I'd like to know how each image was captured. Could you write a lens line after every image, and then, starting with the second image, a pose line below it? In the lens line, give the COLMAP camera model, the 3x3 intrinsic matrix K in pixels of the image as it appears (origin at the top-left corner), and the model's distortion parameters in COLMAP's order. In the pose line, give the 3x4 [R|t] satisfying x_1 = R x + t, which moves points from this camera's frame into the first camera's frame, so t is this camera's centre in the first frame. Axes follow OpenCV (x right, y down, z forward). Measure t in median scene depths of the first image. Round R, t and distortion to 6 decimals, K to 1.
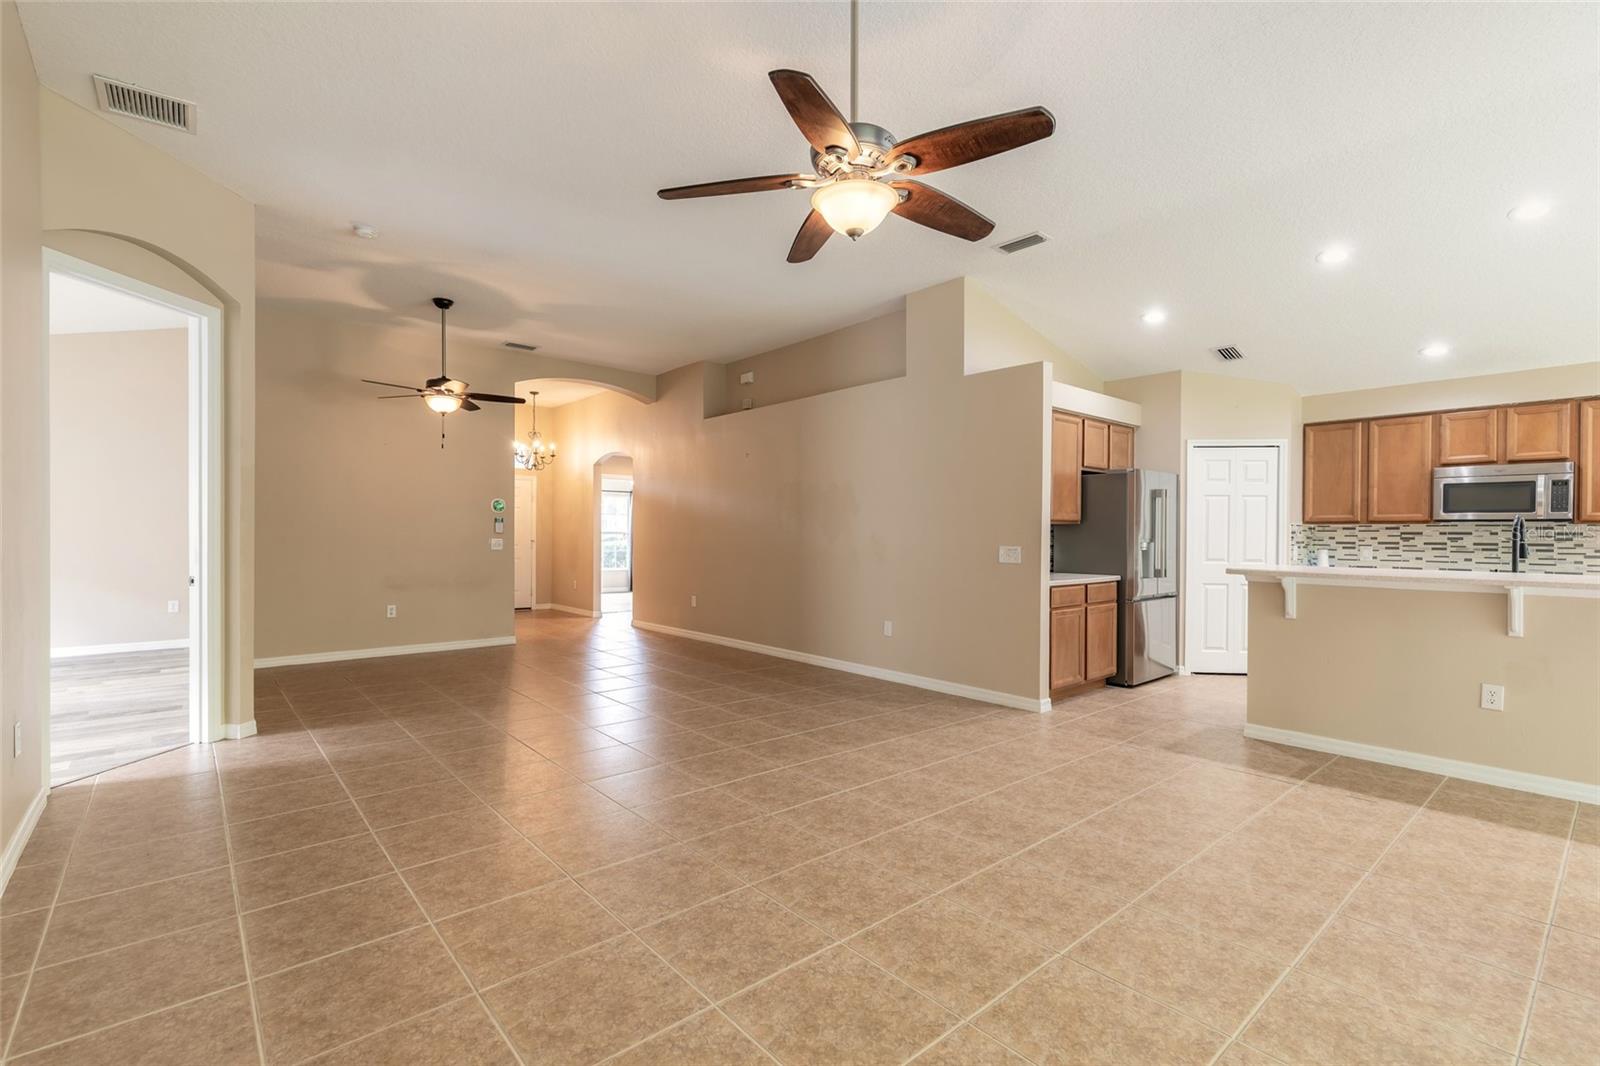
lens RADIAL K [[719.7, 0, 795.0], [0, 719.7, 538.0], [0, 0, 1]] dist [0.007629, -0.001992]
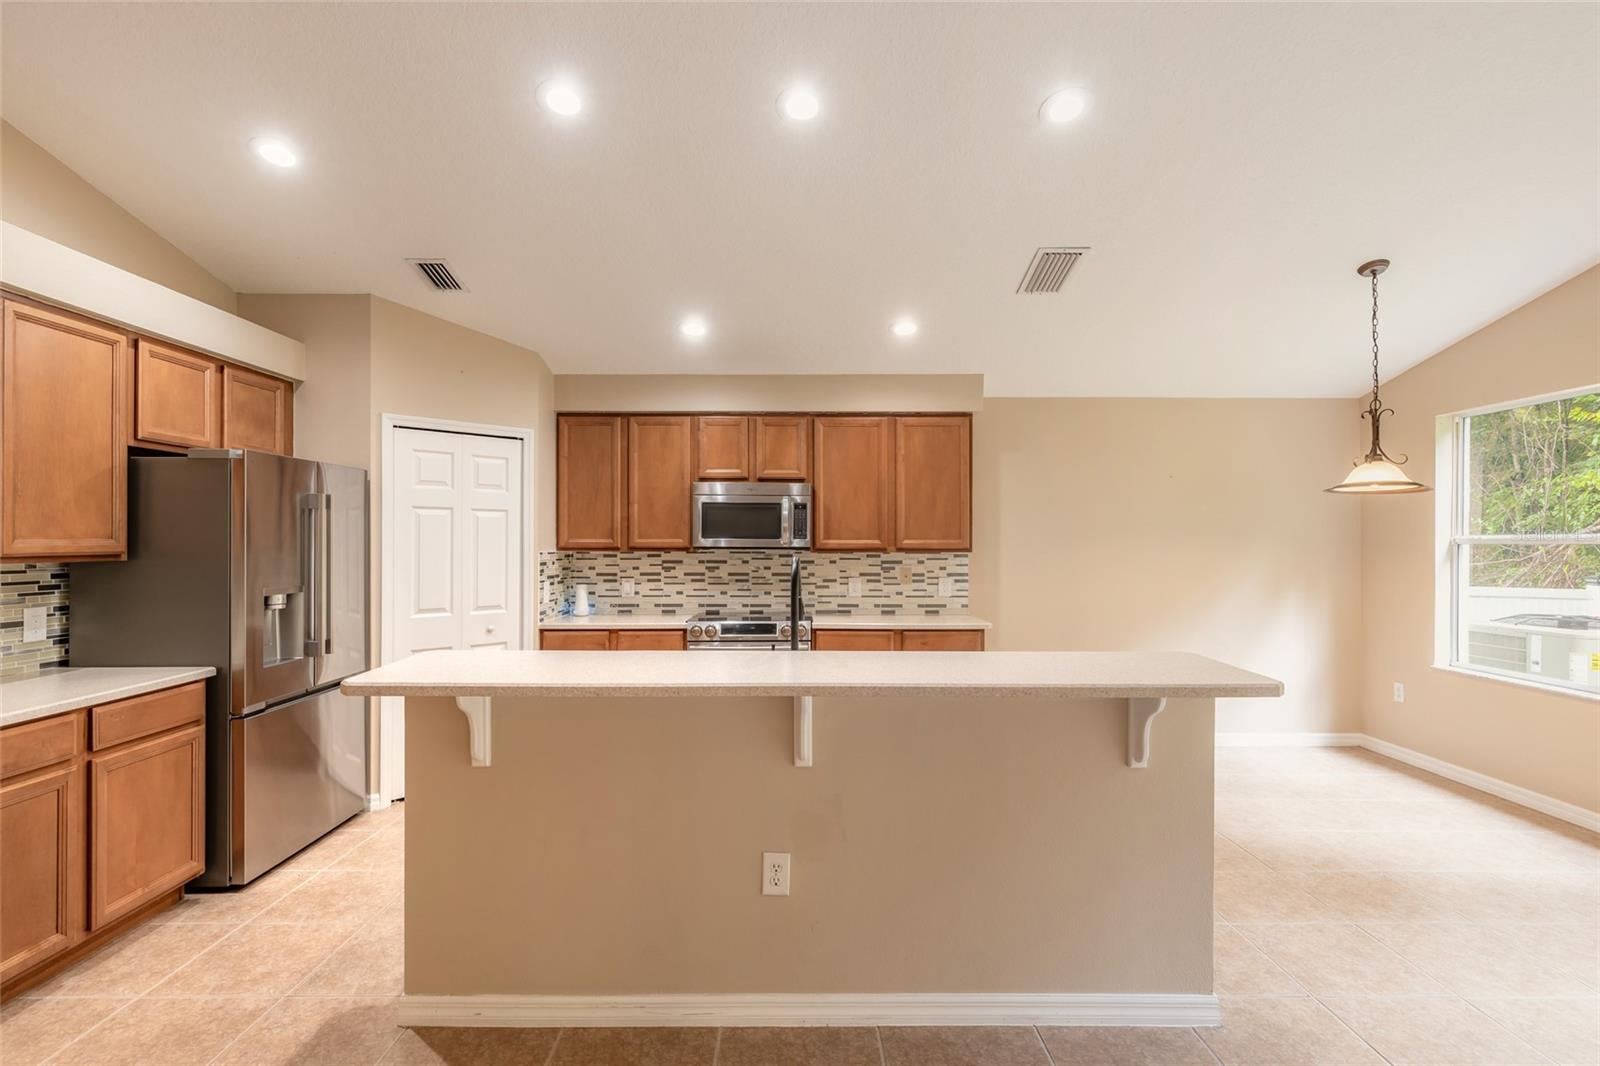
lens RADIAL K [[757.7, 0, 795.7], [0, 757.7, 540.3], [0, 0, 1]] dist [0.000255, -0.000219]
pose [[0.649406, -0.003971, 0.760431, 0.308469], [0.007270, 0.999973, -0.000987, -0.029835], [-0.760407, 0.006169, 0.649418, 0.356410]]
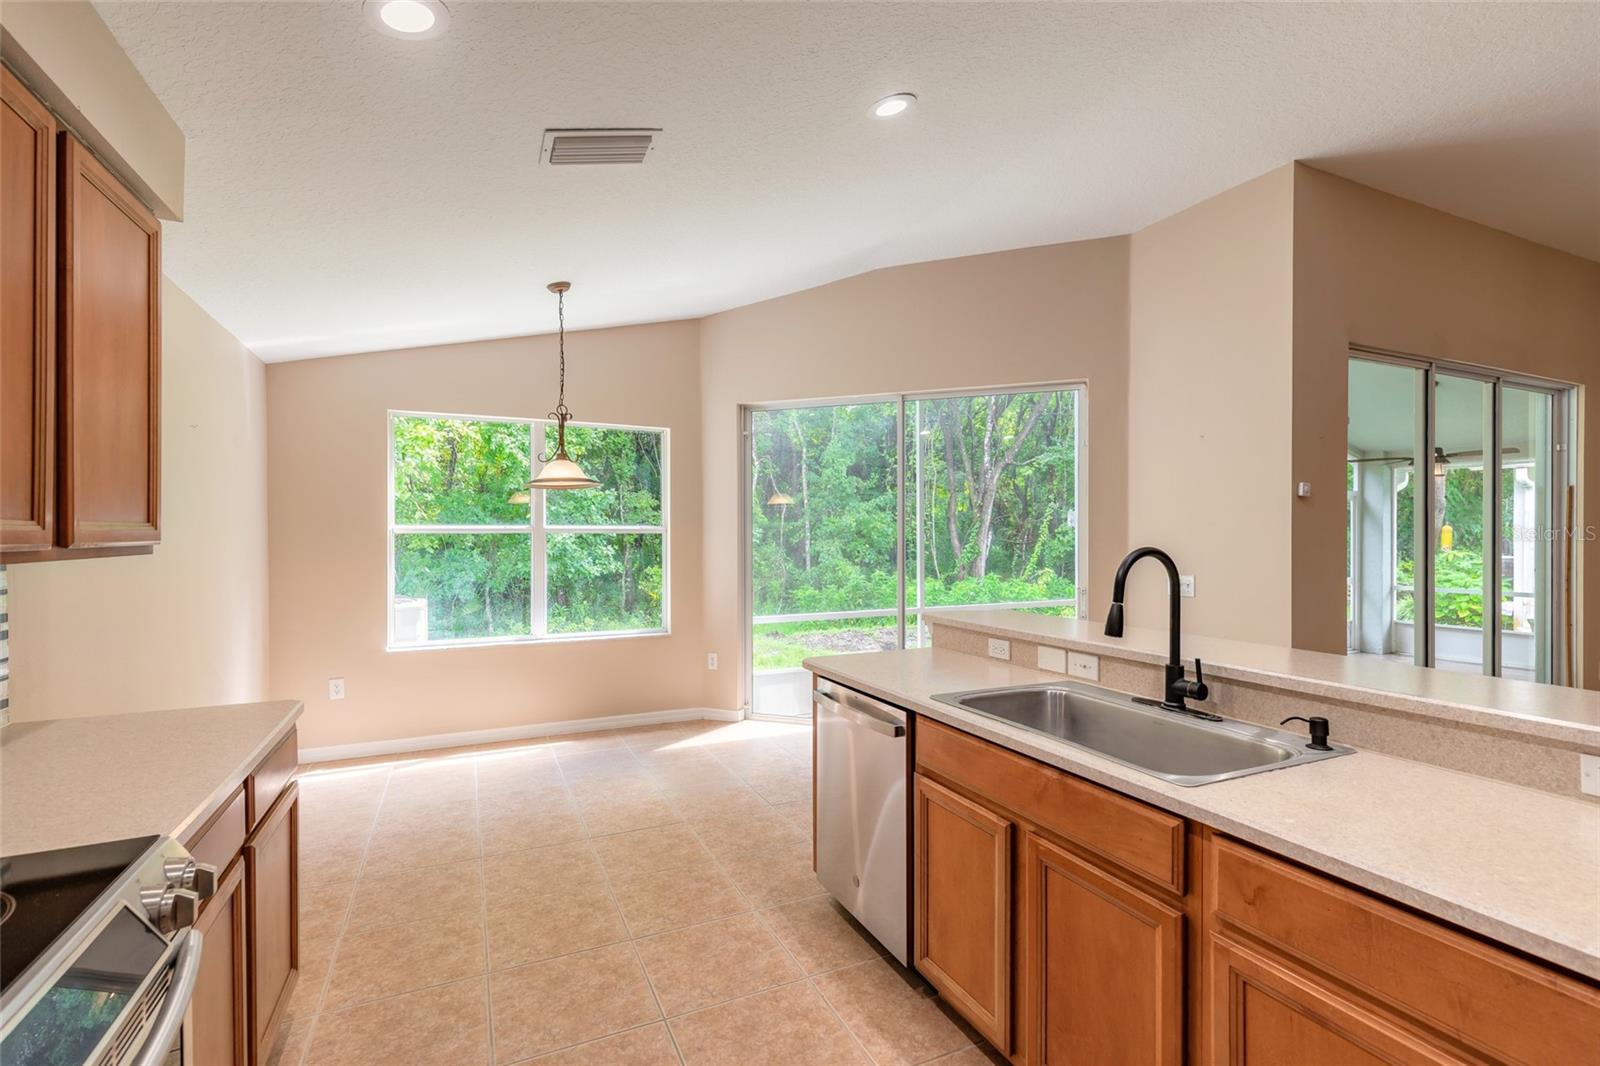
lens RADIAL K [[719.7, 0, 795.0], [0, 719.7, 538.0], [0, 0, 1]] dist [0.007629, -0.001992]
pose [[-0.962156, -0.006875, 0.272411, 0.700392], [-0.003935, 0.999928, 0.011336, -0.027515], [-0.272469, 0.009835, -0.962114, 0.986438]]
